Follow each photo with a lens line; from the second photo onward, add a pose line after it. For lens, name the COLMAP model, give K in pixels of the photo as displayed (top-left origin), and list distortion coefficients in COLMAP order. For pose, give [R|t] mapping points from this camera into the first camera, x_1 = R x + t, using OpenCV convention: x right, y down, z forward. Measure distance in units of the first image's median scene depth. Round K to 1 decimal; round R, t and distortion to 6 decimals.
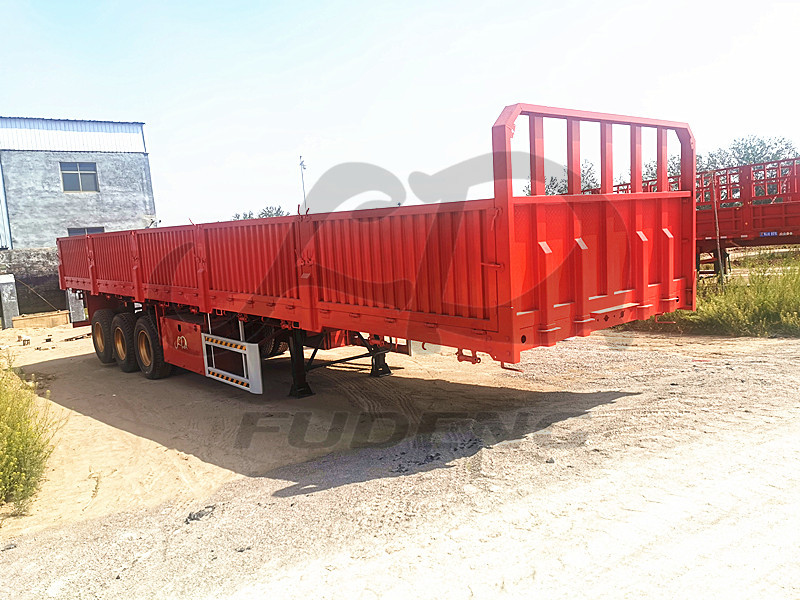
lens RADIAL K [[632.6, 0, 401.4], [0, 632.6, 300.0], [0, 0, 1]] dist [-0.013081, -0.016673]
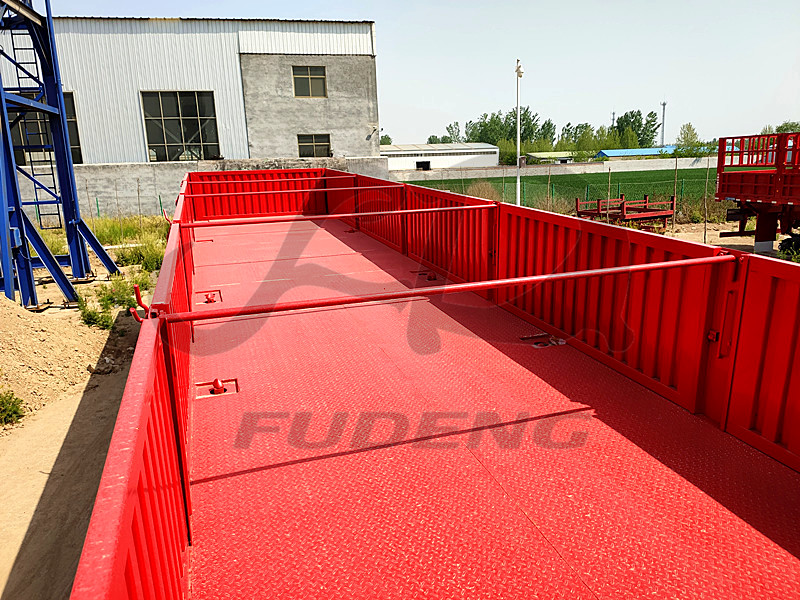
lens RADIAL K [[604.7, 0, 401.5], [0, 604.7, 297.6], [0, 0, 1]] dist [0.010900, -0.003101]
pose [[0.926673, 0.126139, -0.354070, 0.005354], [-0.068853, 0.983034, 0.170009, -0.032494], [0.369508, -0.133164, 0.919636, 0.127102]]
